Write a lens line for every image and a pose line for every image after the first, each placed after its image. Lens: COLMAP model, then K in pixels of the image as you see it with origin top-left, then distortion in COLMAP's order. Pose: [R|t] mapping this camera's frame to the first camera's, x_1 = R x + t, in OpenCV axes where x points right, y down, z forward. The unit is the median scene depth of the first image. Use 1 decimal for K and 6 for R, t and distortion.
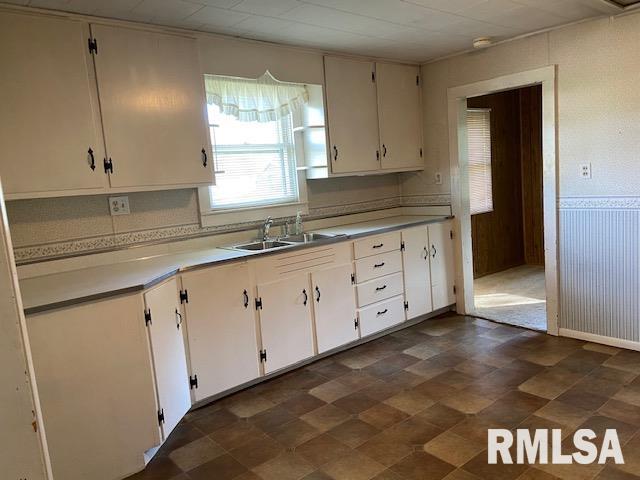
lens RADIAL K [[484.4, 0, 318.9], [0, 484.4, 239.3], [0, 0, 1]] dist [0.061117, -0.084344]
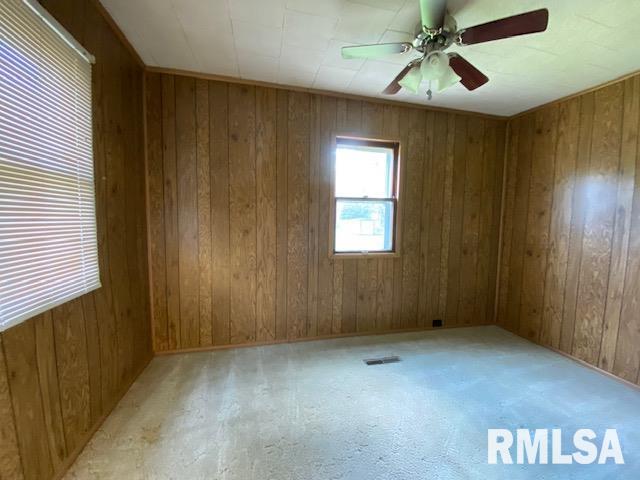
lens RADIAL K [[255.7, 0, 320.2], [0, 255.7, 238.9], [0, 0, 1]] dist [-0.000164, -0.000001]
pose [[0.427012, 0.015859, 0.904107, 0.310311], [0.063557, 0.996847, -0.047504, -0.107128], [-0.902010, 0.077747, 0.424657, 0.964959]]
